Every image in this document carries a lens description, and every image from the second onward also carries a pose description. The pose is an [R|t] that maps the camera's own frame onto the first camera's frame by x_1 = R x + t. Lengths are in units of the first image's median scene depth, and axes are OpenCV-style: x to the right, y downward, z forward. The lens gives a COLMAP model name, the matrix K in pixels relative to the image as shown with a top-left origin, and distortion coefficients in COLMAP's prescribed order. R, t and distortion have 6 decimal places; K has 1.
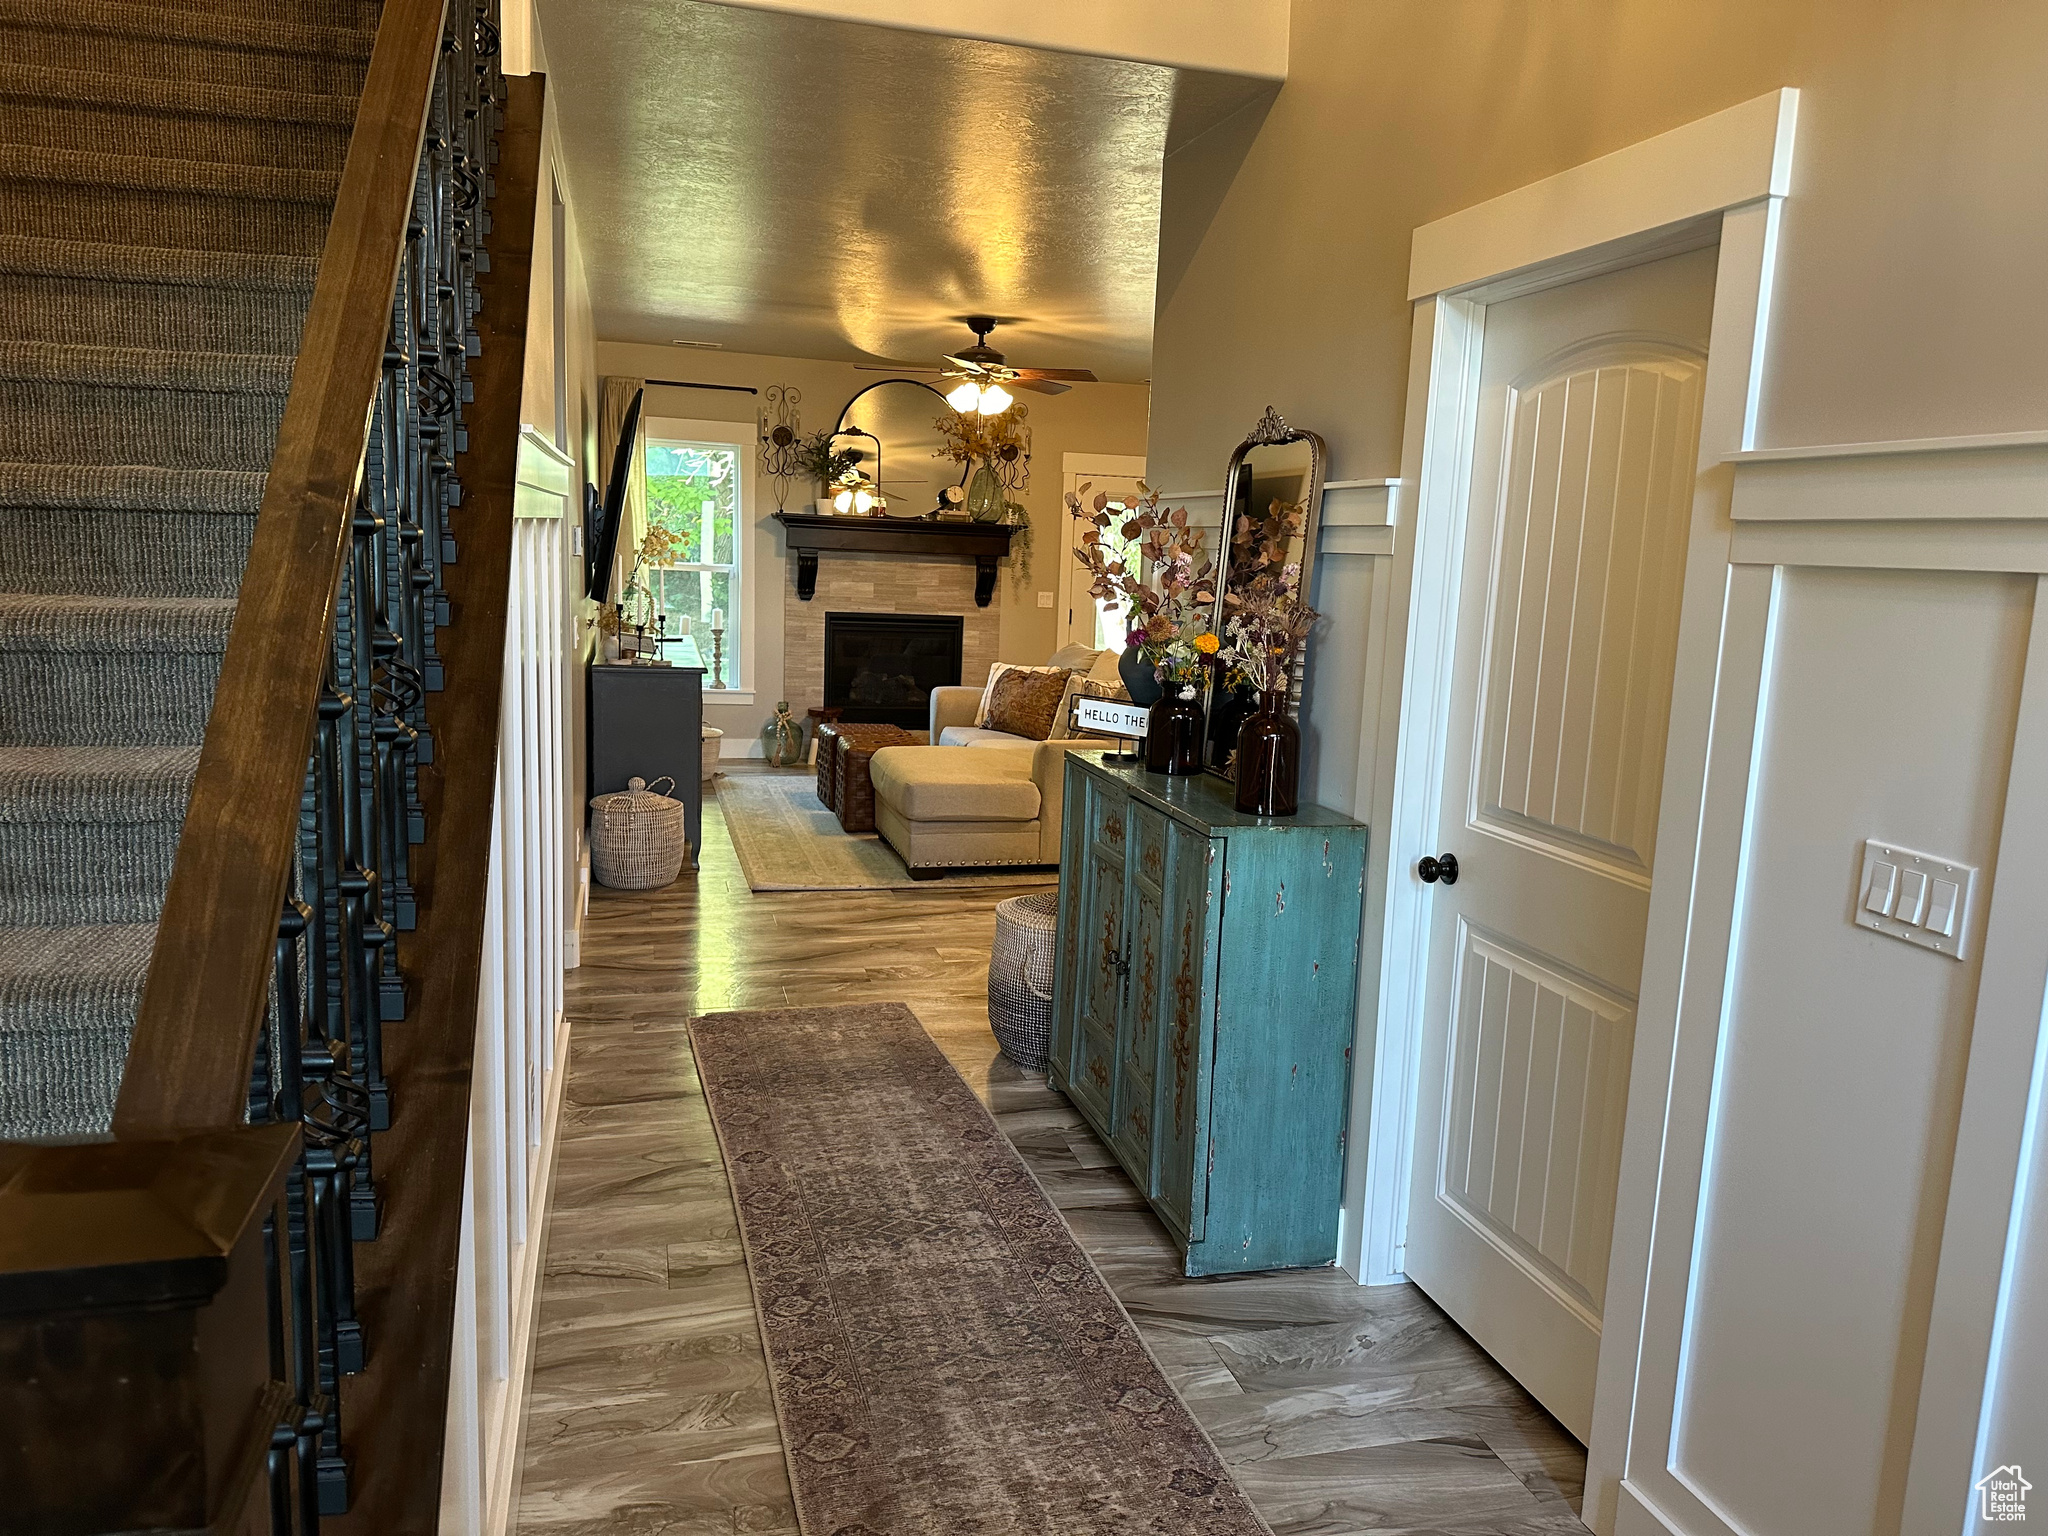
lens RADIAL K [[1433.9, 0, 1023.1], [0, 1433.9, 767.7], [0, 0, 1]] dist [0.012573, -0.013546]
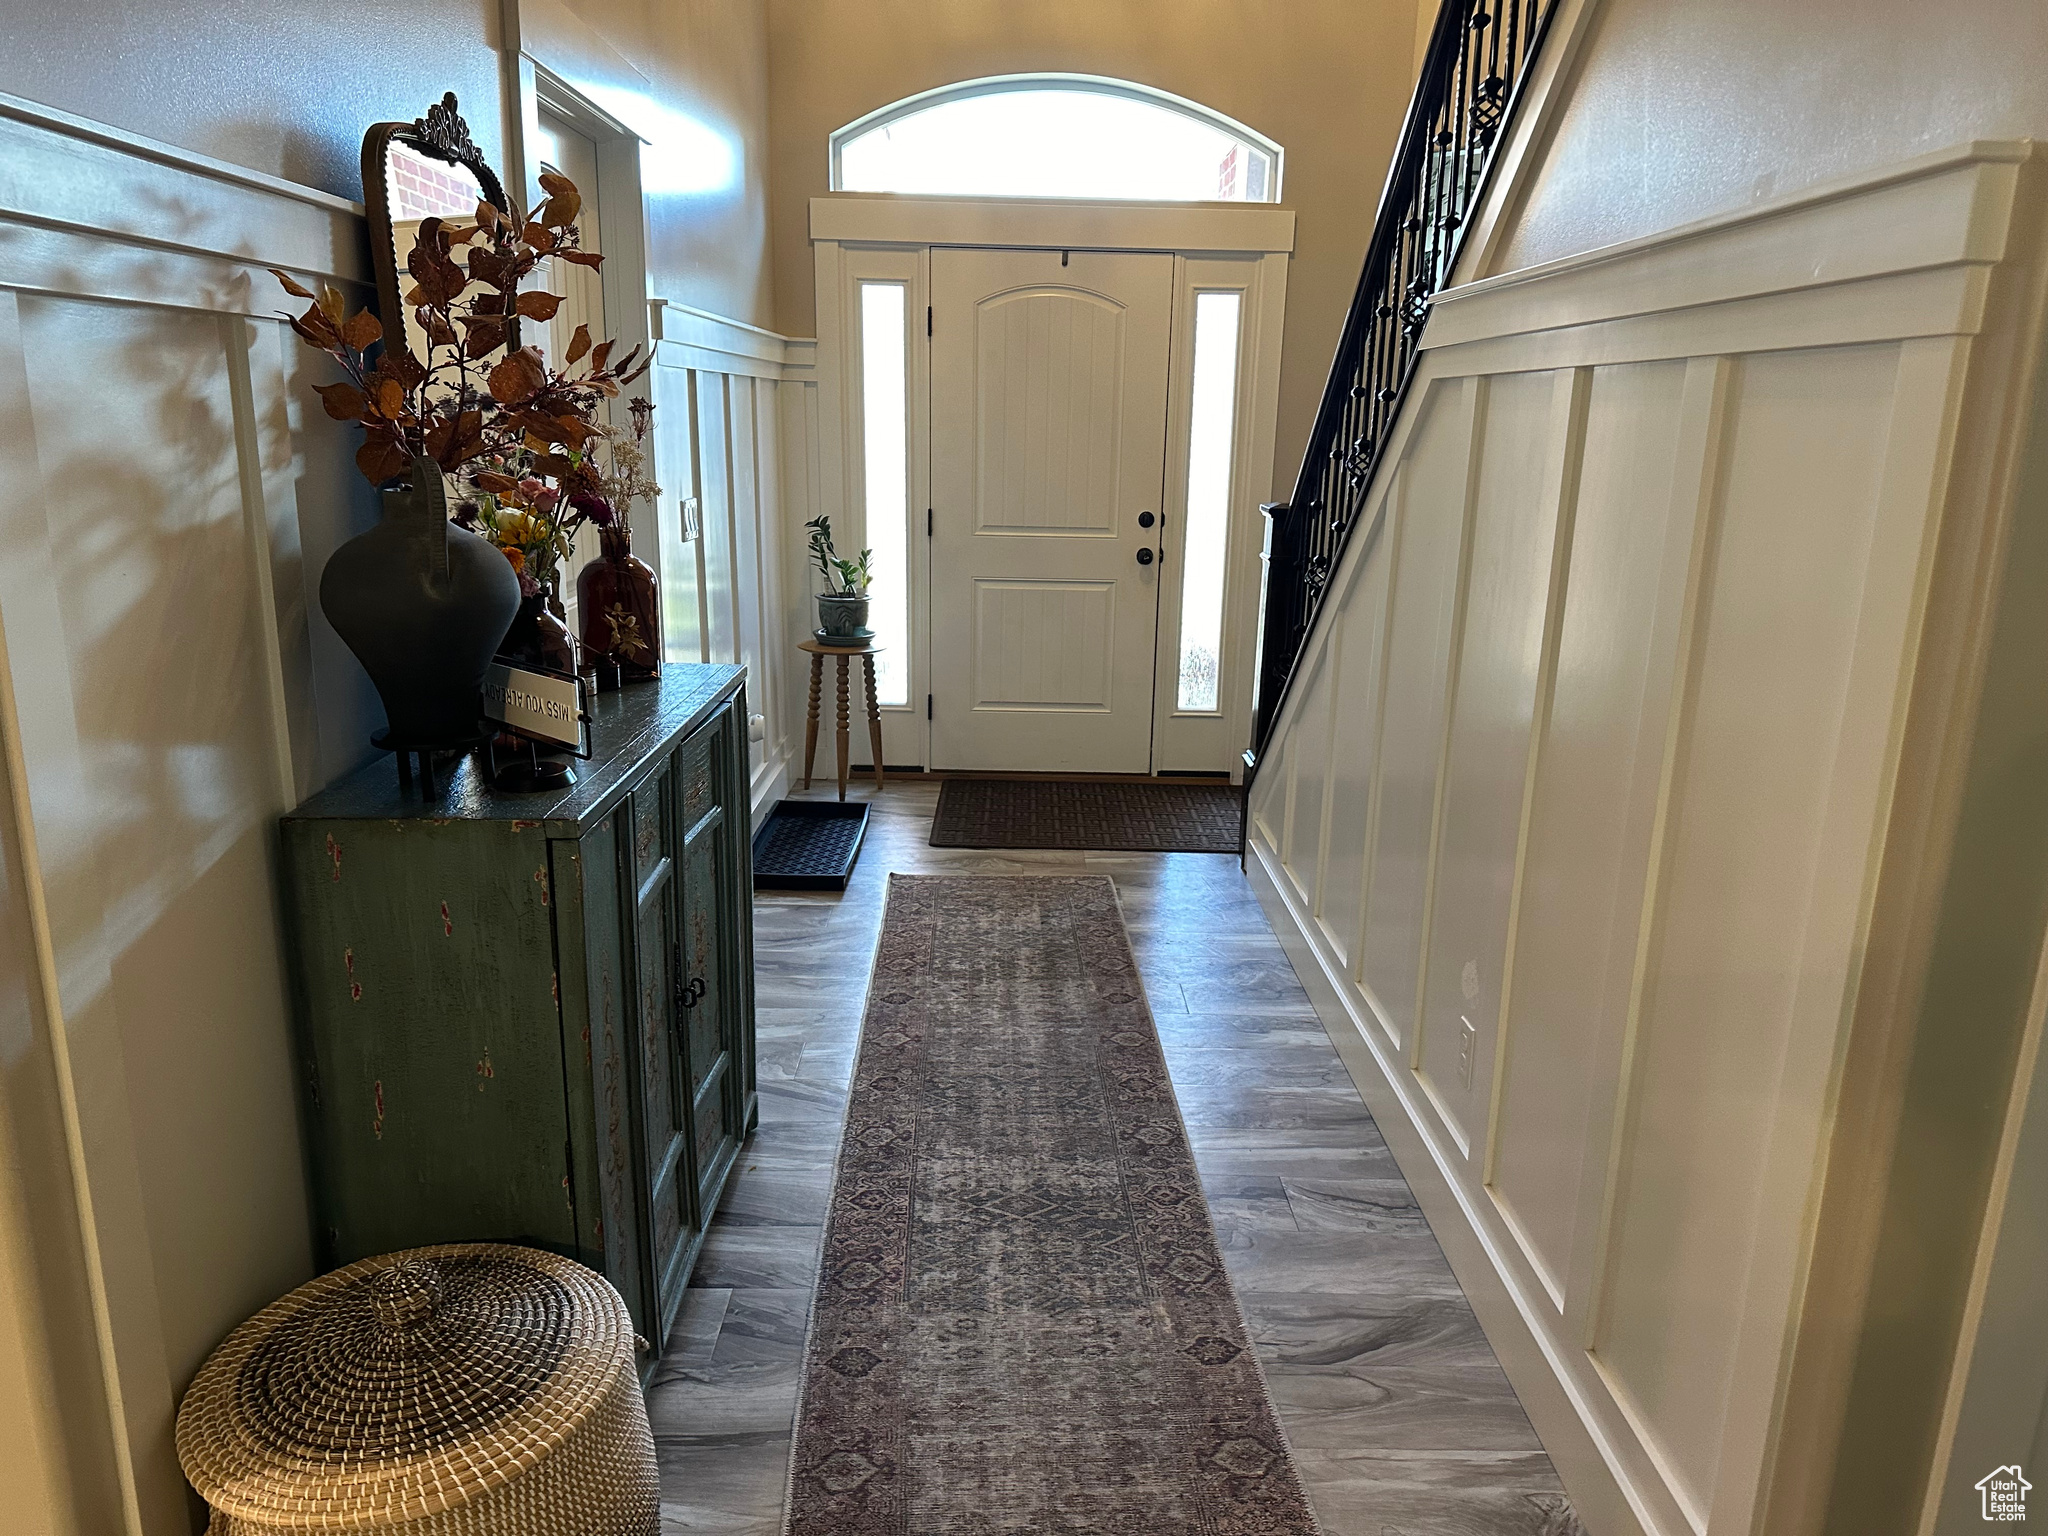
lens RADIAL K [[1433.9, 0, 1027.9], [0, 1433.9, 767.5], [0, 0, 1]] dist [0.012573, -0.013546]
pose [[-0.968657, -0.115601, 0.219862, -0.245355], [-0.019635, 0.917974, 0.396154, -0.255324], [-0.247623, 0.379421, -0.891472, 1.682886]]
